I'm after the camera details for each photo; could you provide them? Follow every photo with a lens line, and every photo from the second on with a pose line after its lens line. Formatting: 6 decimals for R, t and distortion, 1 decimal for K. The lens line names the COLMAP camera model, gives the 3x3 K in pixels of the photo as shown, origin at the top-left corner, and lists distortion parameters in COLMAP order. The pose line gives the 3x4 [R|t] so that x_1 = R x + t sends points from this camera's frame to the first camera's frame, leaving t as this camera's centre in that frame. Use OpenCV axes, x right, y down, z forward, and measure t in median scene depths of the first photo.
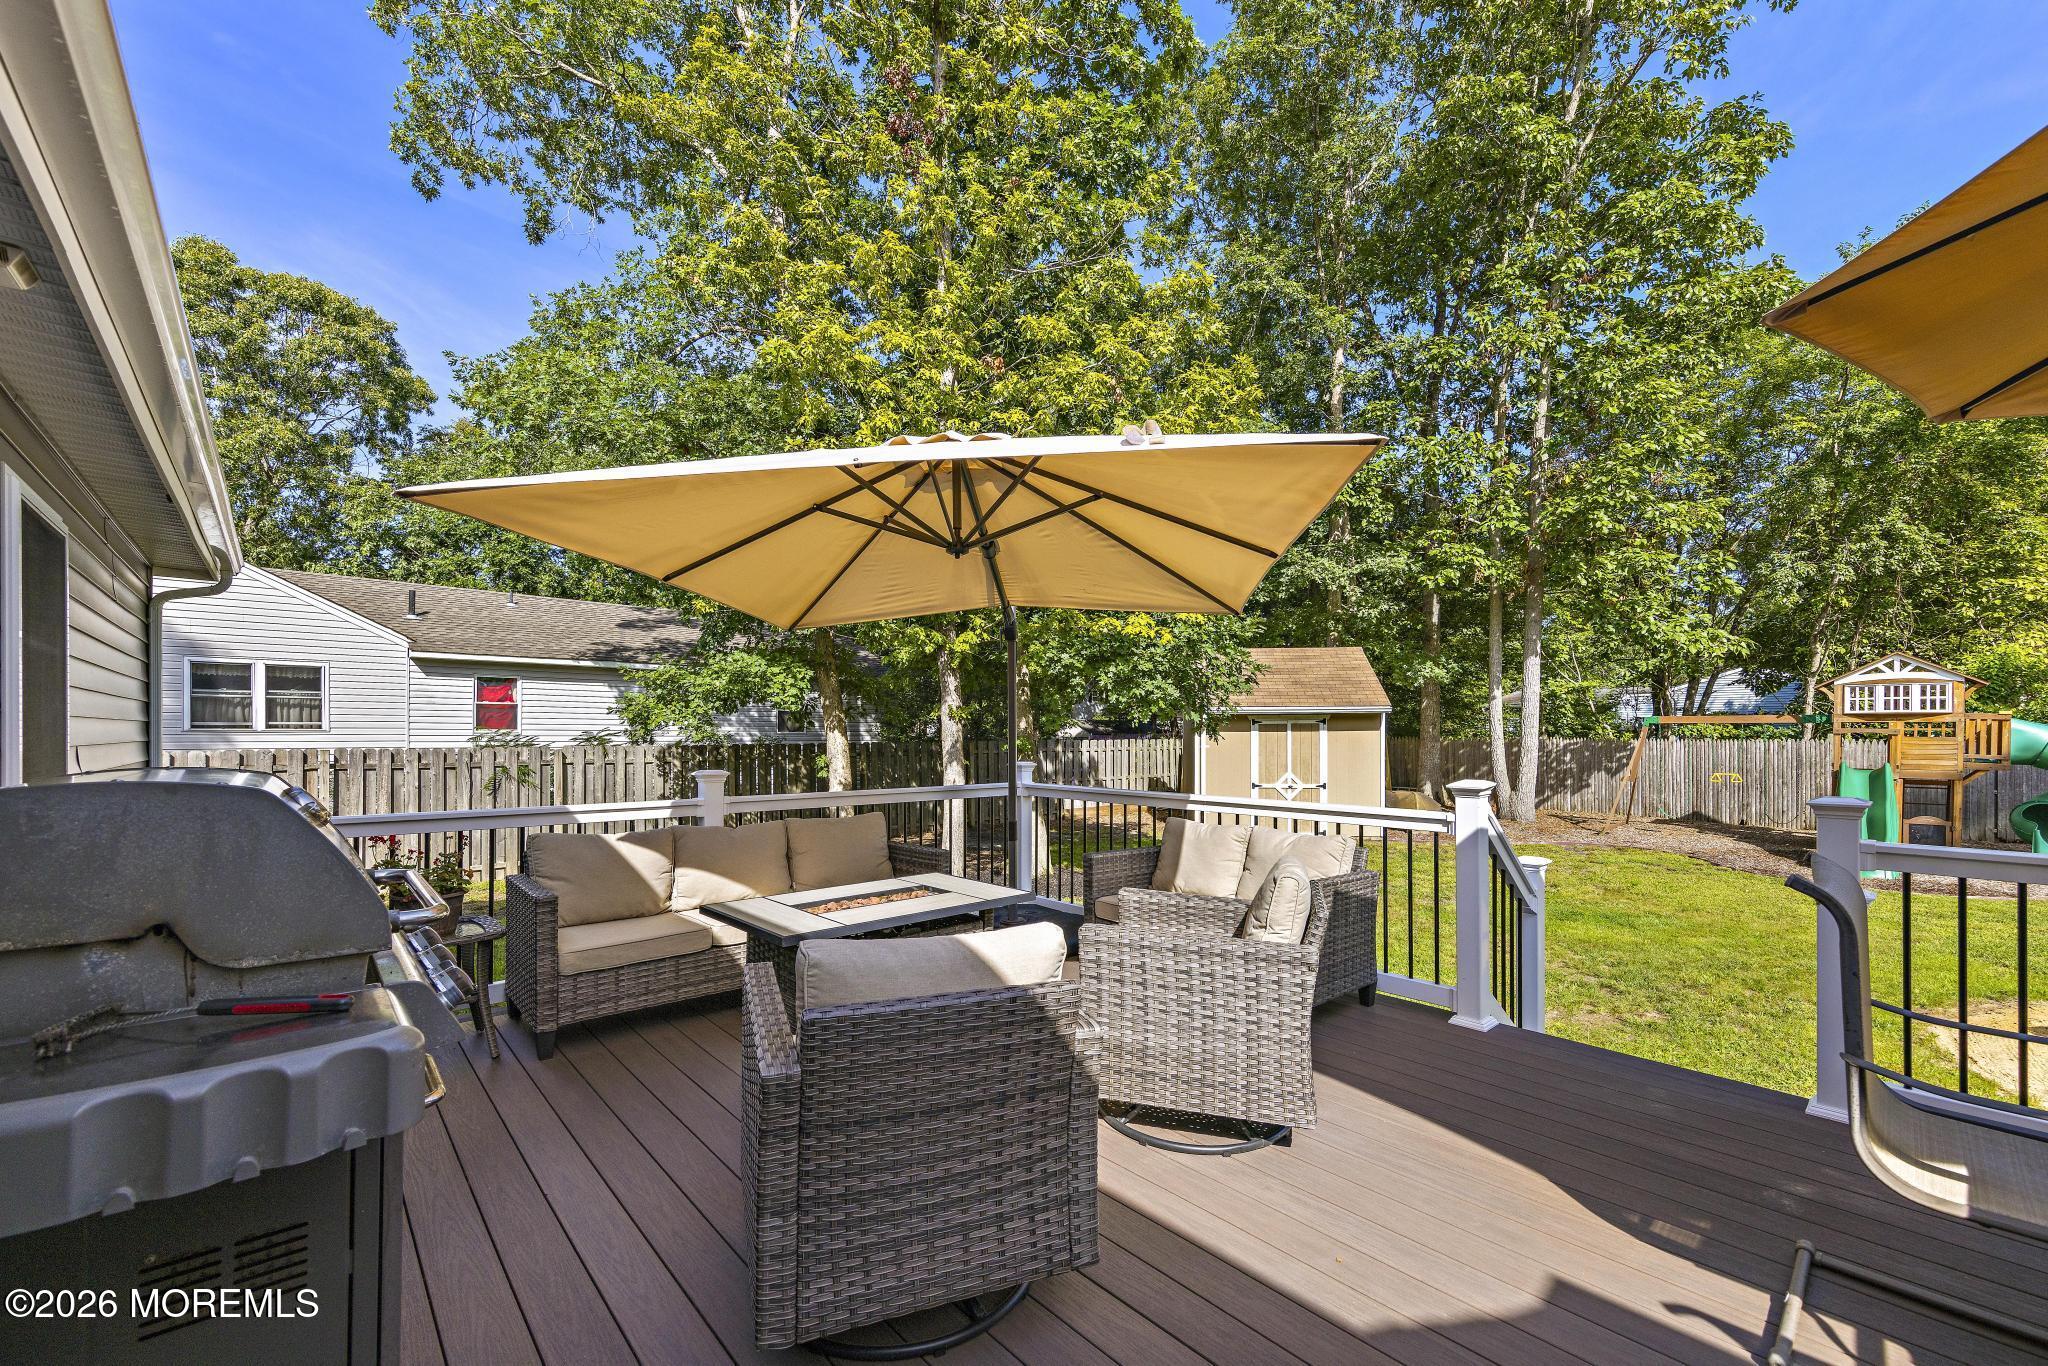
lens RADIAL K [[816.2, 0, 1031.8], [0, 816.2, 732.2], [0, 0, 1]] dist [0.003693, 0.000358]
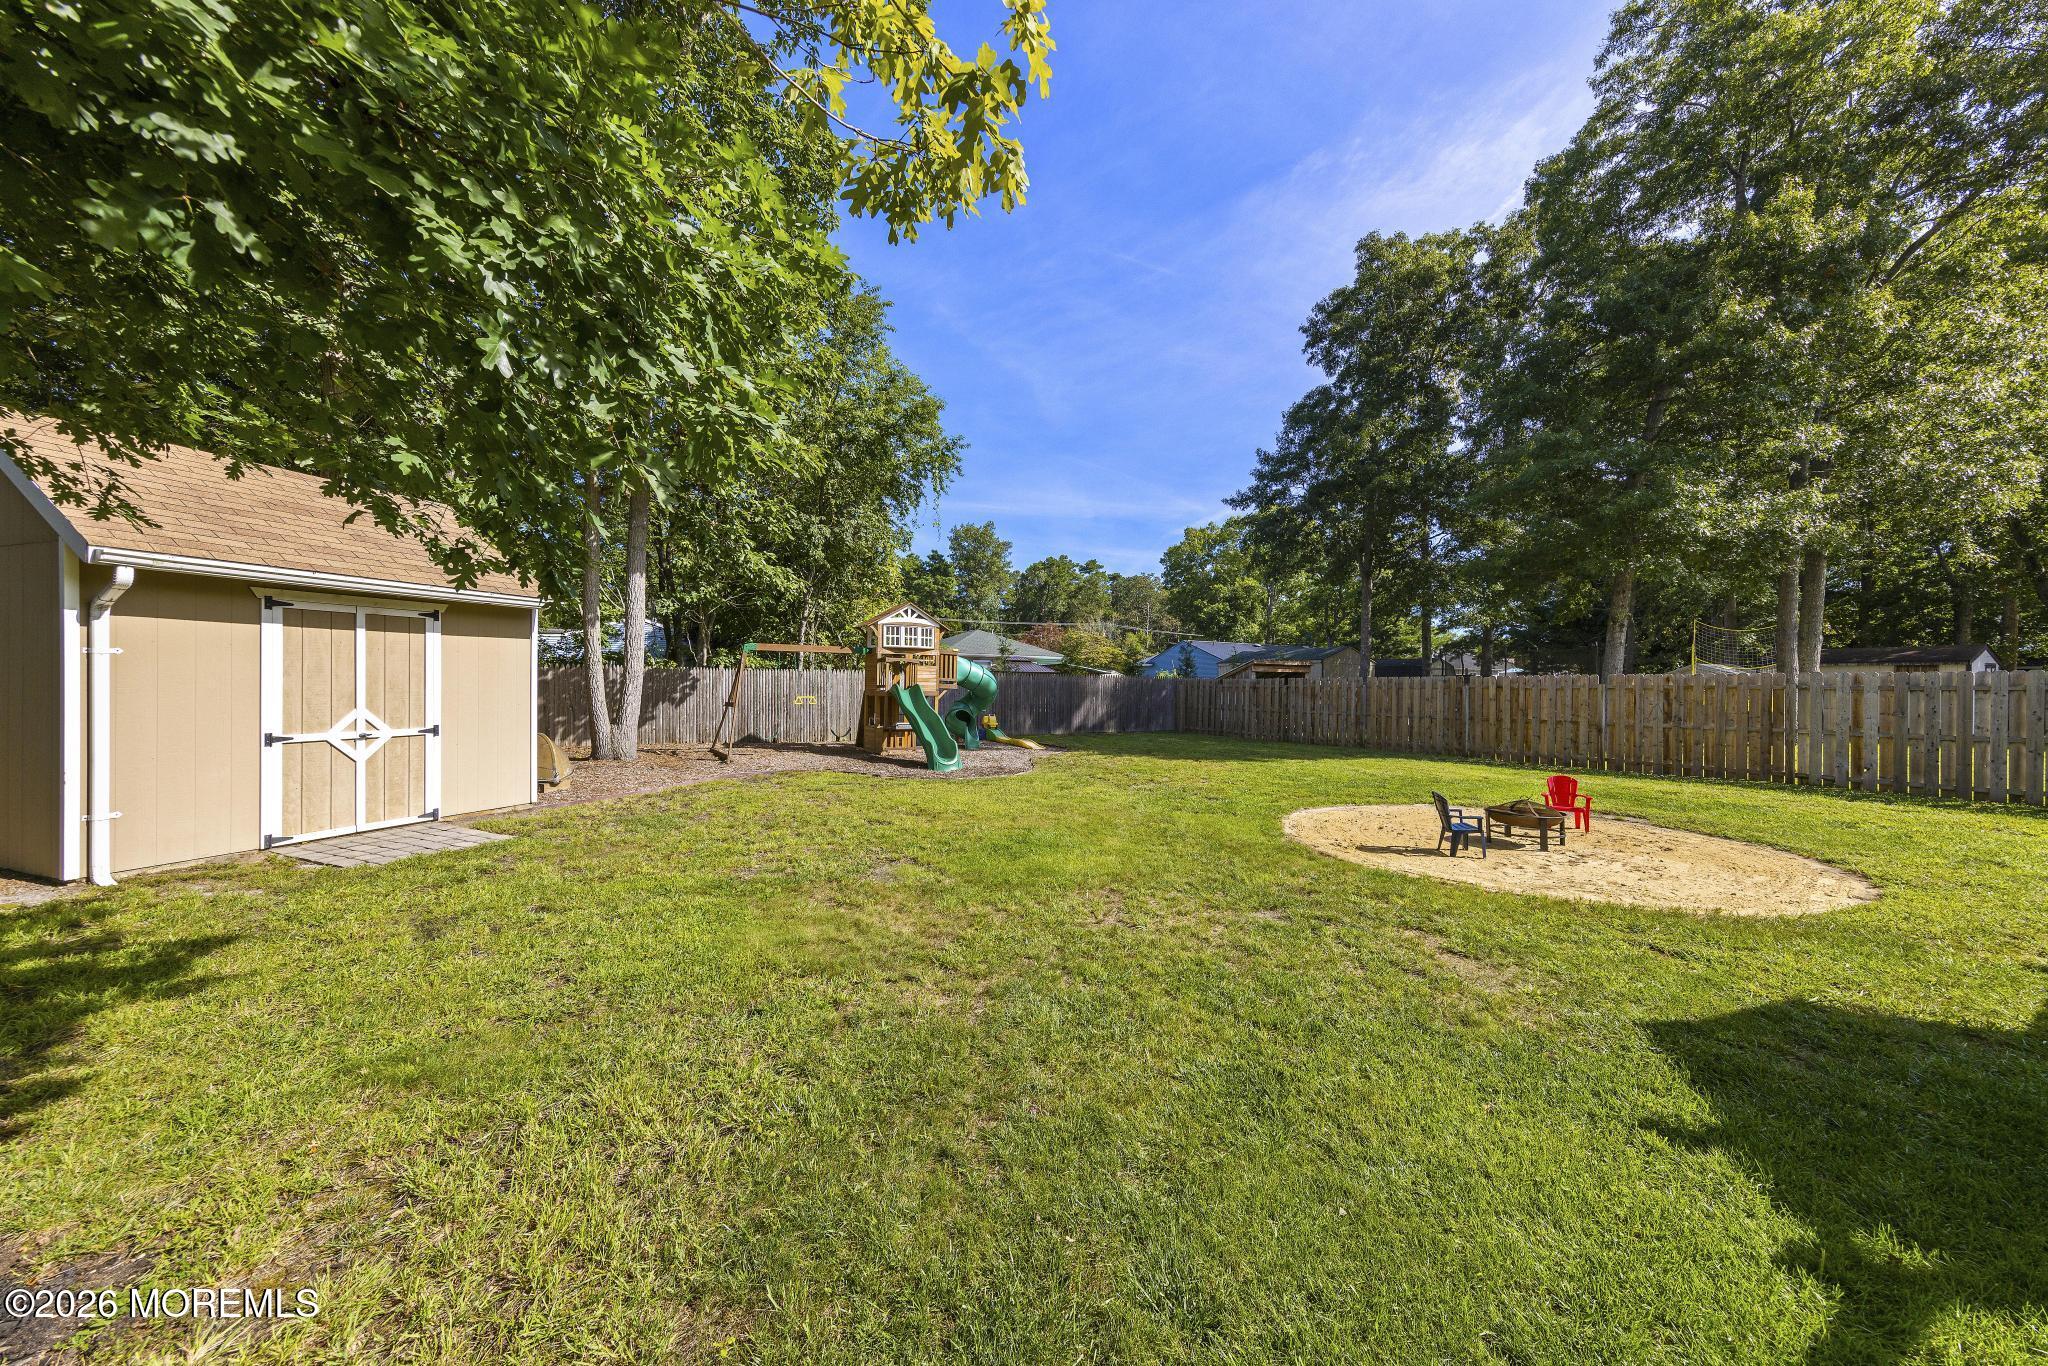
lens RADIAL K [[699.9, 0, 1030.4], [0, 699.9, 688.0], [0, 0, 1]] dist [0.006577, 0.000030]
pose [[0.217005, -0.004452, 0.976160, -0.028671], [-0.009120, 0.999937, 0.006588, 0.029578], [-0.976128, -0.010332, 0.216950, 0.489497]]
